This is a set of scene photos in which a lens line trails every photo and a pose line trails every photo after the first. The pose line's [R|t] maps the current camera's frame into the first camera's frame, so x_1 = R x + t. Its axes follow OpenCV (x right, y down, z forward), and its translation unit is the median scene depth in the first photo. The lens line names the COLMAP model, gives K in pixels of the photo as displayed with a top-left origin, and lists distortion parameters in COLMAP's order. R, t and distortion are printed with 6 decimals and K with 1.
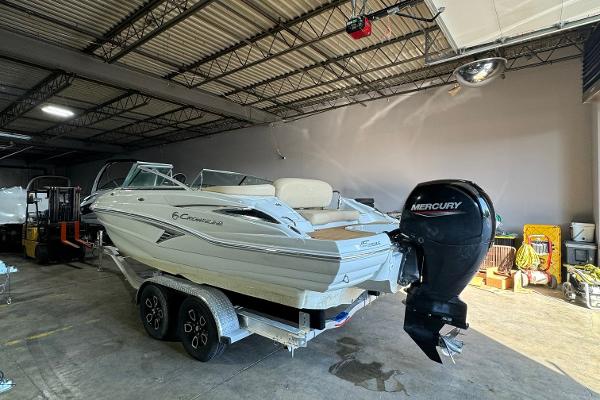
lens RADIAL K [[318.9, 0, 300.0], [0, 318.9, 200.0], [0, 0, 1]] dist [0.000465, -0.000309]
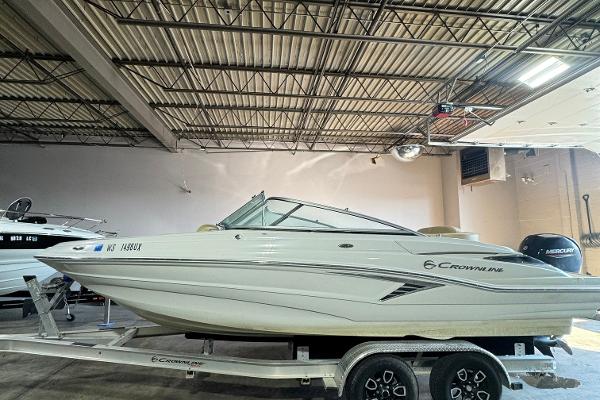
lens RADIAL K [[318.9, 0, 300.0], [0, 318.9, 200.0], [0, 0, 1]] dist [0.000465, -0.000309]
pose [[0.727834, 0.094260, 0.679244, -1.182549], [-0.008013, 0.991609, -0.129021, -0.011455], [-0.685706, 0.088463, 0.722483, 0.543338]]
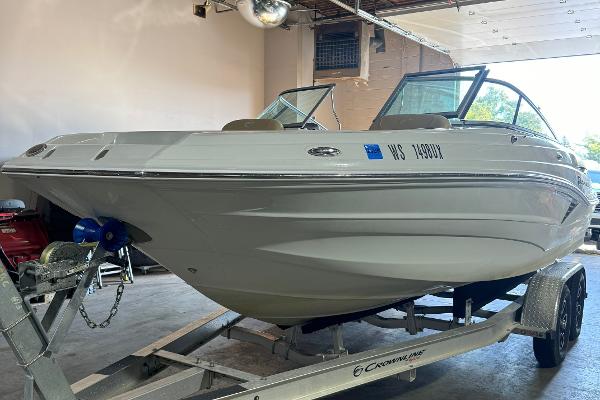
lens RADIAL K [[568.8, 0, 300.0], [0, 568.8, 200.0], [0, 0, 1]] dist [0.001226, 0.000073]
pose [[-0.084922, -0.053345, 0.994959, -1.631387], [-0.026111, 0.998342, 0.051298, 0.035488], [-0.996045, -0.021623, -0.086174, 1.690540]]
